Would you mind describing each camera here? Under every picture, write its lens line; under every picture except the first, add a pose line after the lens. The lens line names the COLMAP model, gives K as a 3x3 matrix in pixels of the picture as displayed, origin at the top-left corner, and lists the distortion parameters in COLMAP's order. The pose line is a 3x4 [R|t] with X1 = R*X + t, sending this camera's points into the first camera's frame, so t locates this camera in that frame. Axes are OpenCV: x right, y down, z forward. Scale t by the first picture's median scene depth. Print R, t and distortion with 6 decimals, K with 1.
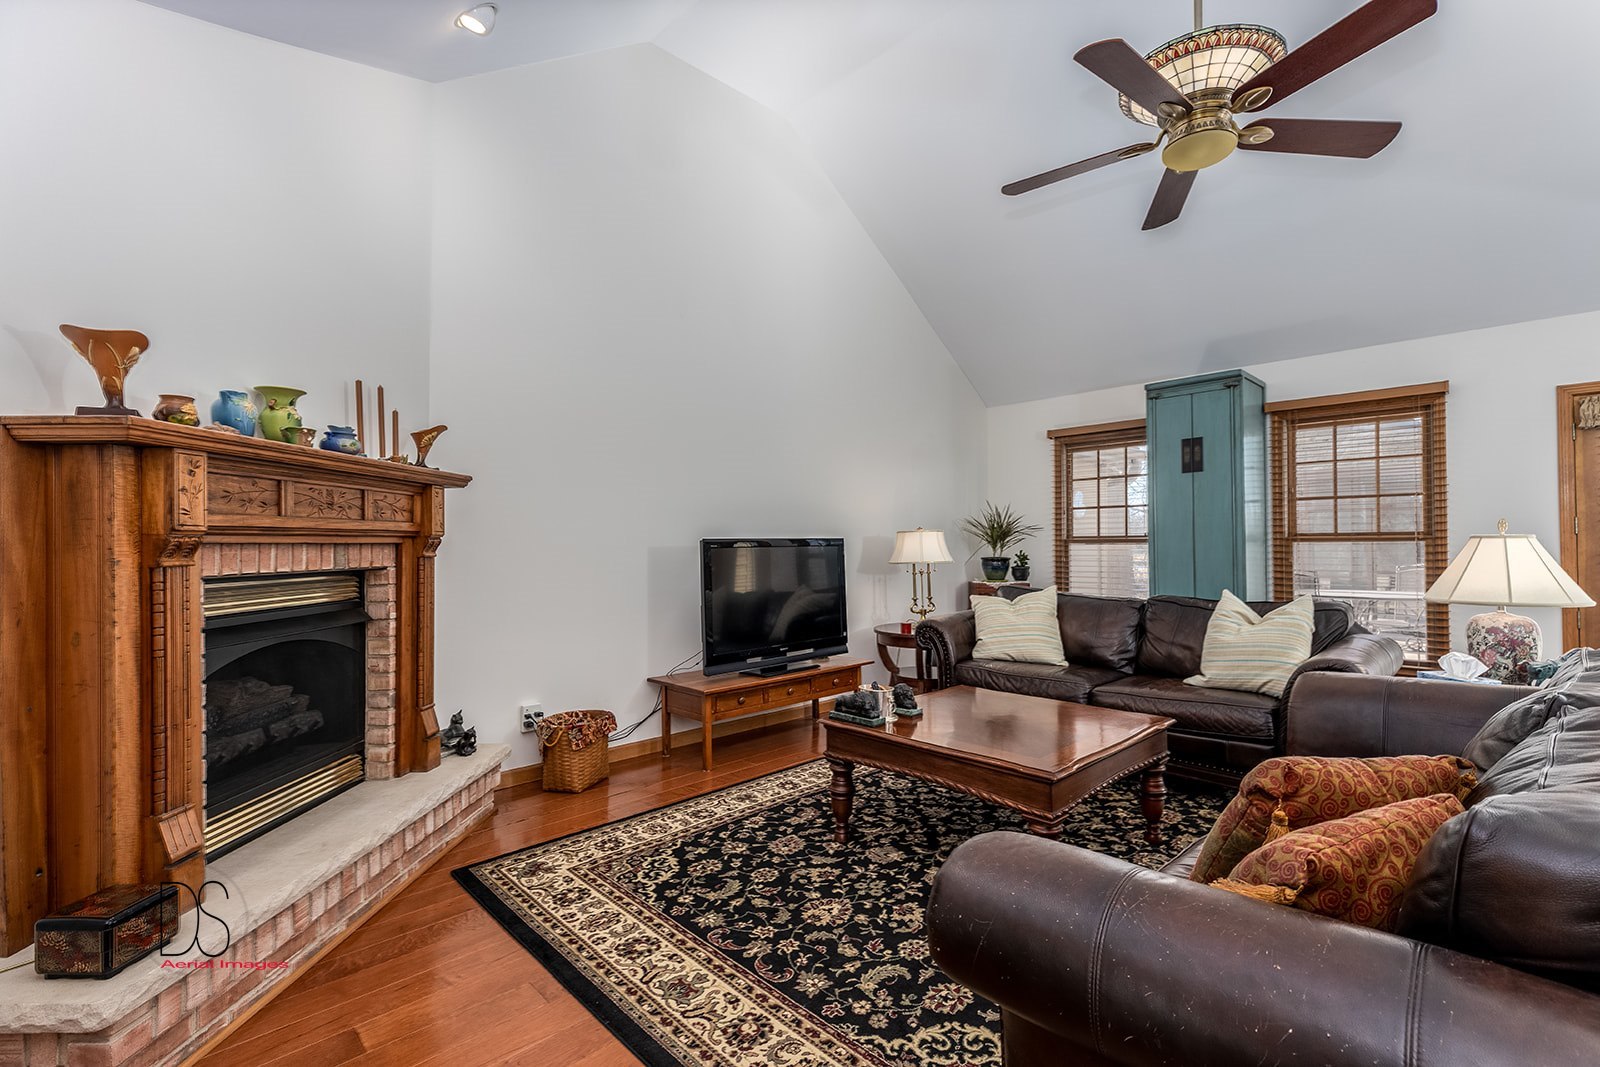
lens RADIAL K [[721.6, 0, 810.7], [0, 721.6, 543.0], [0, 0, 1]] dist [0.000661, 0.000014]
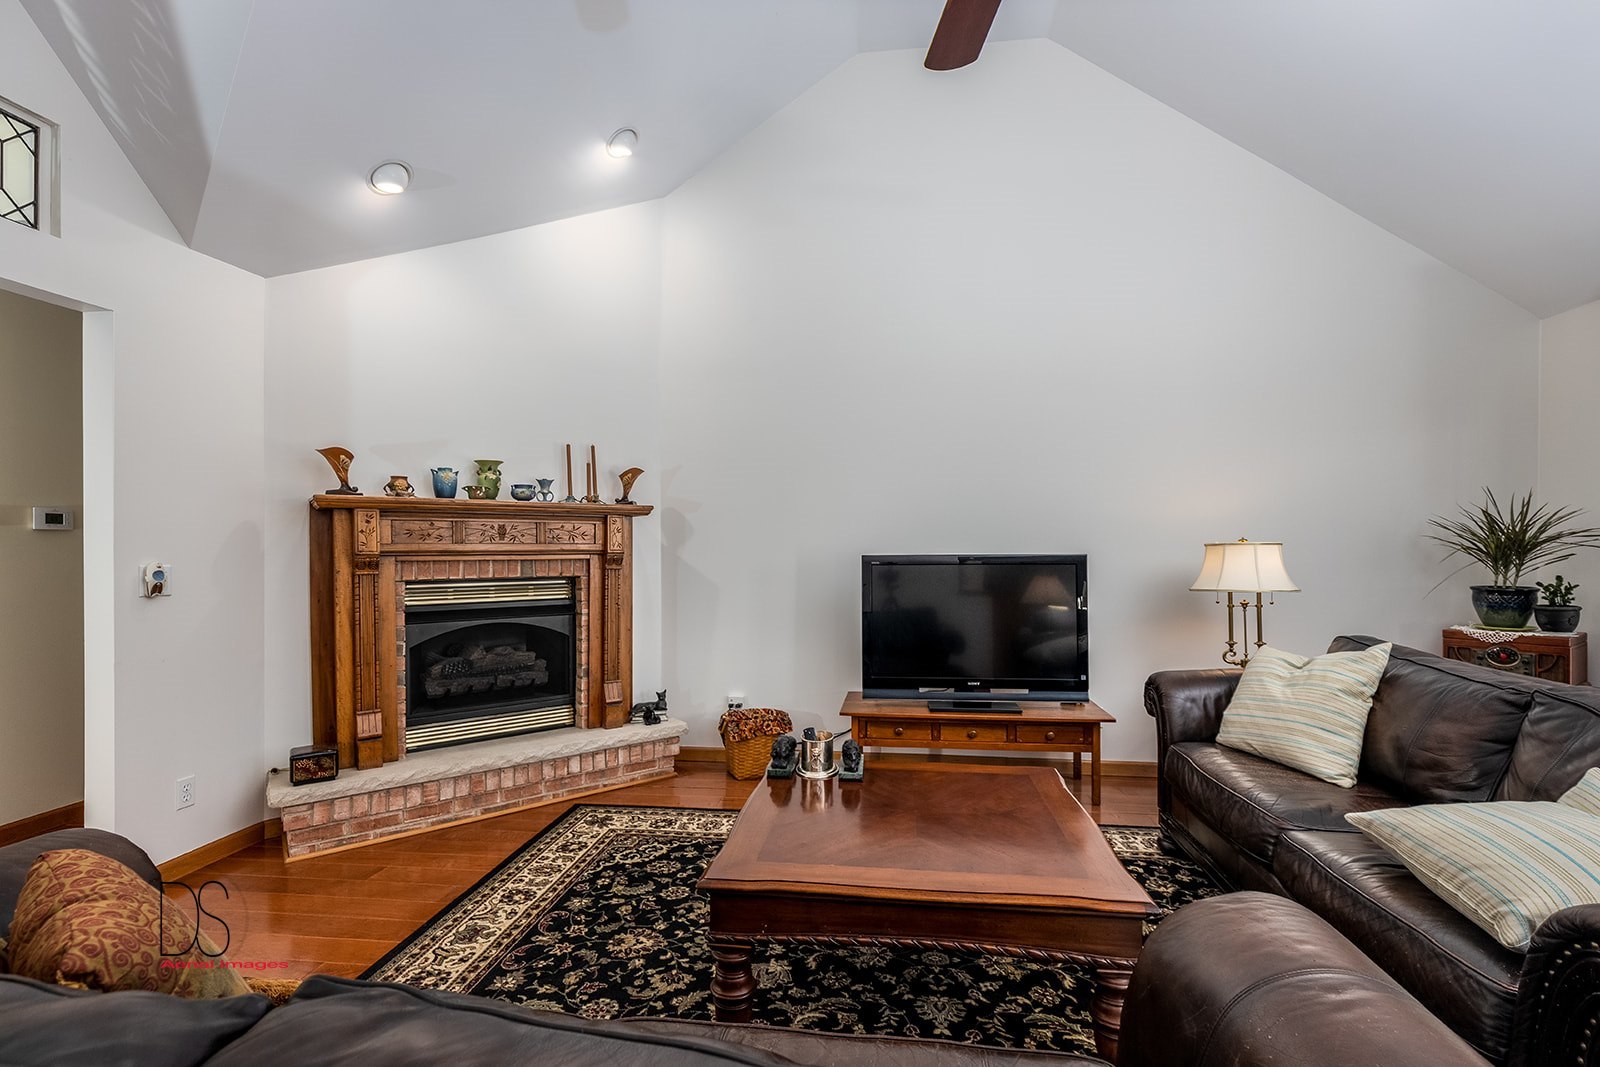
lens RADIAL K [[714.7, 0, 807.5], [0, 714.7, 552.8], [0, 0, 1]] dist [-0.000339, -0.000245]
pose [[0.632717, 0.007627, -0.774346, 0.832397], [-0.002210, 0.999965, 0.008043, -0.026339], [0.774380, -0.003378, 0.632712, 0.512601]]
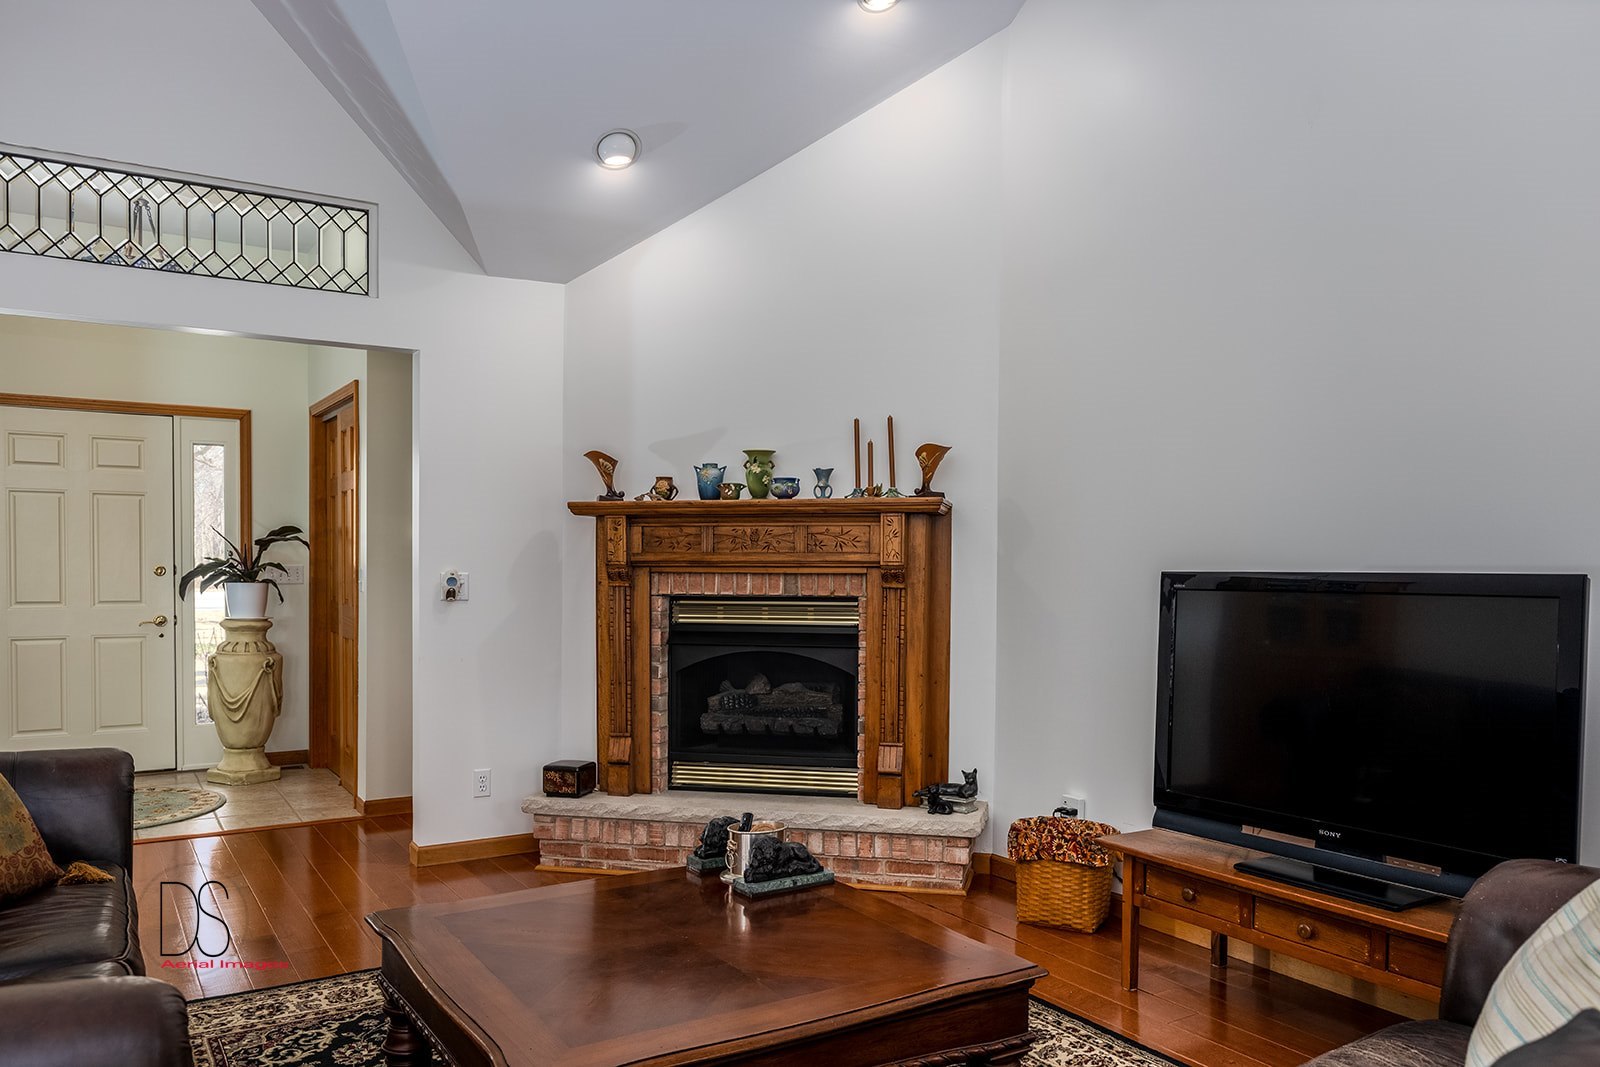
lens RADIAL K [[1154.1, 0, 825.9], [0, 1154.1, 593.7], [0, 0, 1]] dist [0.000885, -0.001023]
pose [[-0.192510, 0.030325, -0.980826, 1.144804], [-0.004591, 0.999484, 0.031803, -0.025669], [0.981284, 0.010625, -0.192271, 1.395888]]
